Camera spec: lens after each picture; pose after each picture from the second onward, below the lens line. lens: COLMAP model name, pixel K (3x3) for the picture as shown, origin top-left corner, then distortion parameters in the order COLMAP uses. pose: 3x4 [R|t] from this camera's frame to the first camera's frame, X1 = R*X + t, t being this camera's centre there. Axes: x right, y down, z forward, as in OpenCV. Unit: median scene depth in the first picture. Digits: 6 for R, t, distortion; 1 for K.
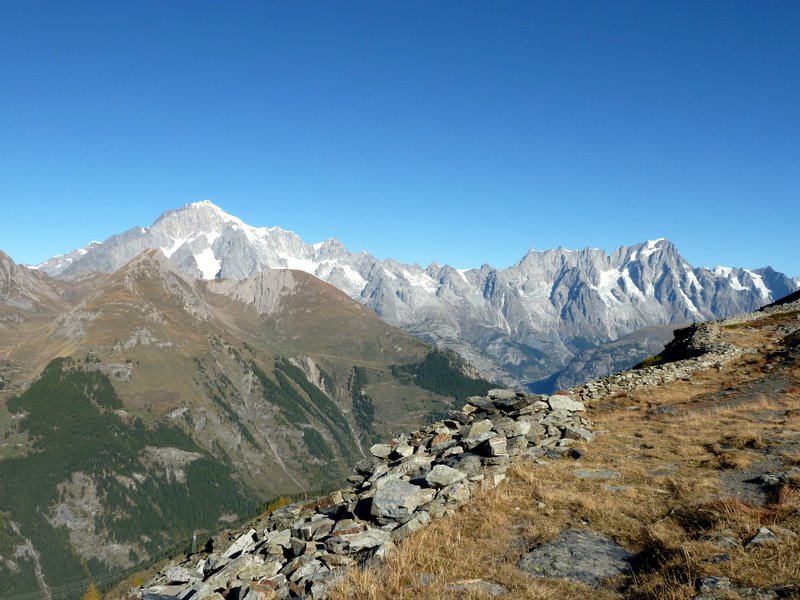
lens RADIAL K [[678.5, 0, 400.0], [0, 678.5, 300.0], [0, 0, 1]] dist [0.000801, 0.000132]
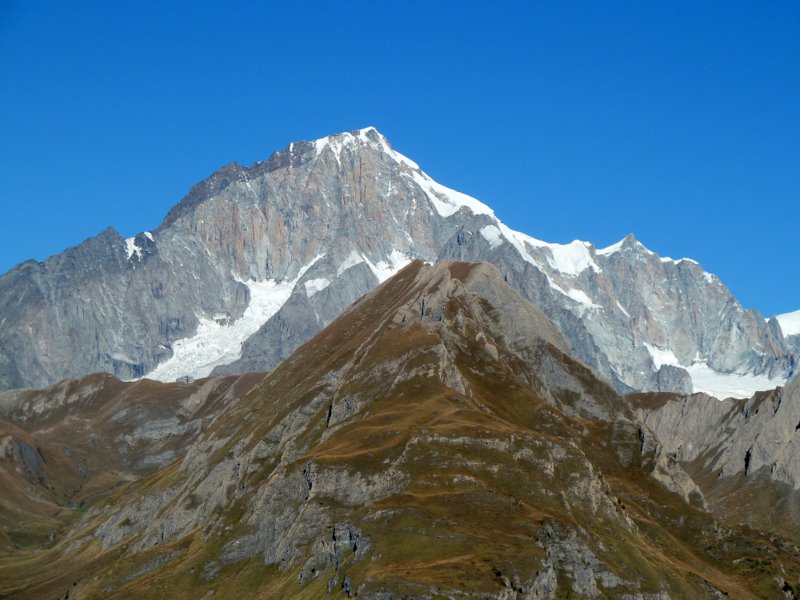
lens RADIAL K [[2963.0, 0, 400.0], [0, 2963.0, 300.0], [0, 0, 1]] dist [0.062624, 0.565328]
pose [[0.988715, 0.003325, -0.149773, -0.119341], [-0.019794, 0.993888, -0.108607, 0.033243], [0.148496, 0.110346, 0.982737, -0.049671]]
